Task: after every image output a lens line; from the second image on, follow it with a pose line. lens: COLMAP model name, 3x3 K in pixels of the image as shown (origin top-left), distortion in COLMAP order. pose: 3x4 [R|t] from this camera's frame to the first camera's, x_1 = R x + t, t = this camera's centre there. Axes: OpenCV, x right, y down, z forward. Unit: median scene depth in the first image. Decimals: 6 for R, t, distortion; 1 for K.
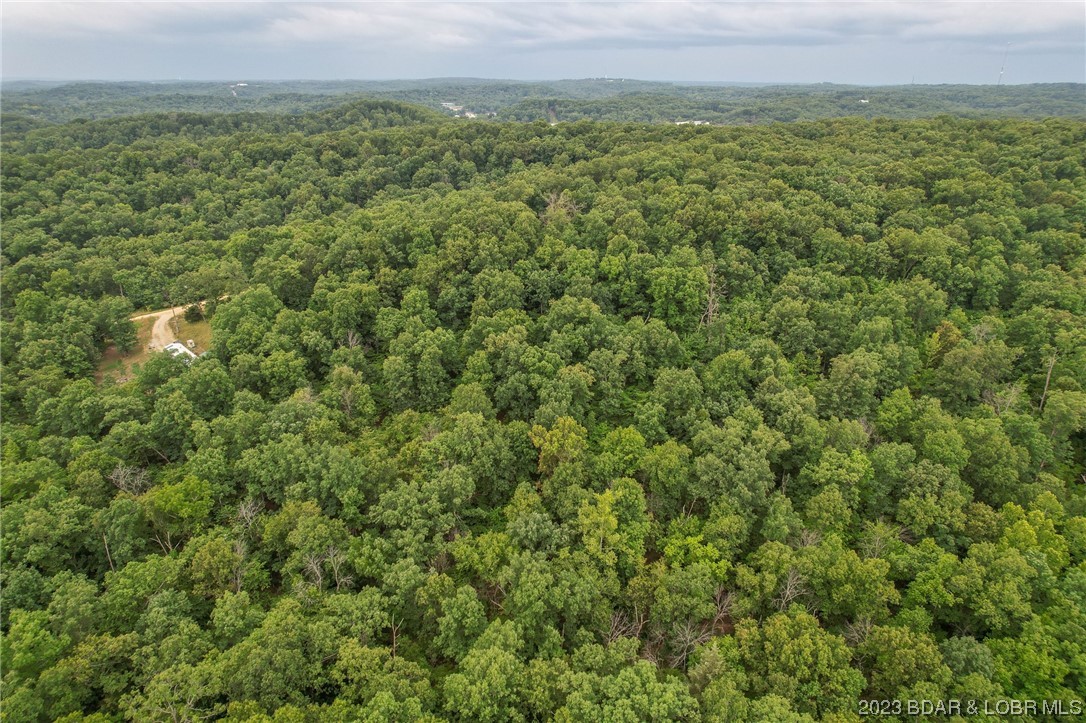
lens RADIAL K [[698.4, 0, 547.9], [0, 698.4, 361.7], [0, 0, 1]] dist [-0.085168, 0.077336]
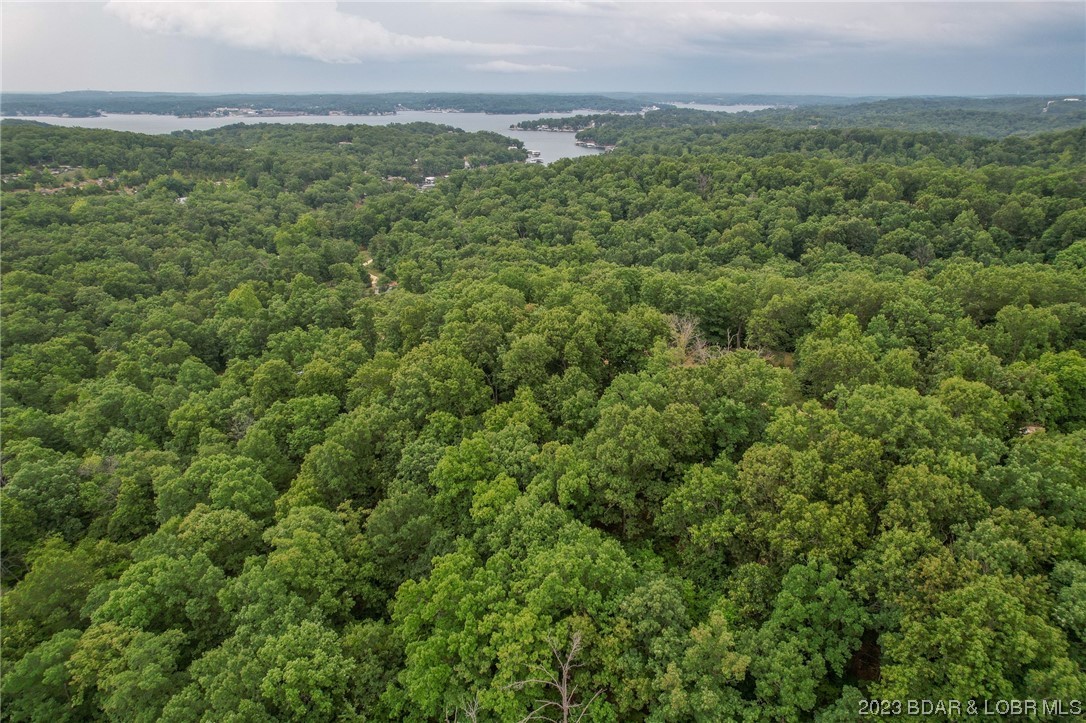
lens RADIAL K [[698.4, 0, 552.6], [0, 698.4, 363.8], [0, 0, 1]] dist [-0.085168, 0.077336]
pose [[0.491169, 0.315419, -0.811951, 0.395503], [-0.329025, 0.930262, 0.162343, -0.269140], [0.806533, 0.187414, 0.560697, 0.668439]]
